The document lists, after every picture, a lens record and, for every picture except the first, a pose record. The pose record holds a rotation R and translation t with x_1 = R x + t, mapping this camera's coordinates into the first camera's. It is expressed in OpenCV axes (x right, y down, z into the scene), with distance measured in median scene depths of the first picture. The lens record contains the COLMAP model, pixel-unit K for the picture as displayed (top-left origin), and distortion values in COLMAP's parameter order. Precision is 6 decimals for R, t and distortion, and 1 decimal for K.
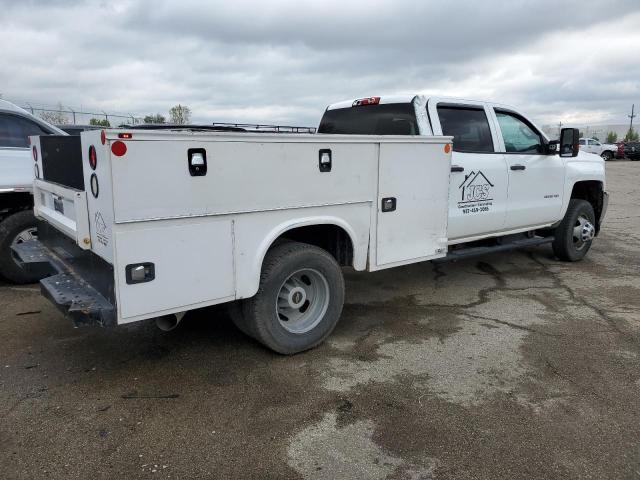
lens RADIAL K [[499.0, 0, 320.0], [0, 499.0, 240.0], [0, 0, 1]] dist [0.008571, -0.010126]
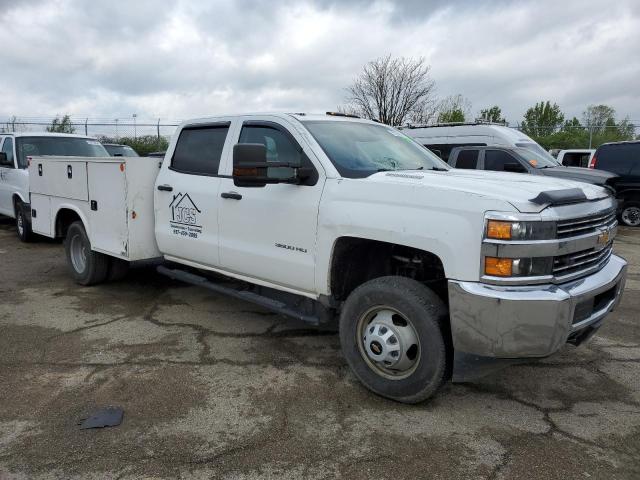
lens RADIAL K [[499.0, 0, 320.0], [0, 499.0, 240.0], [0, 0, 1]] dist [0.008571, -0.010126]
pose [[0.165247, 0.148843, -0.974956, 1.319088], [-0.203039, 0.972505, 0.114055, -0.214311], [0.965126, 0.179107, 0.190924, 1.093863]]
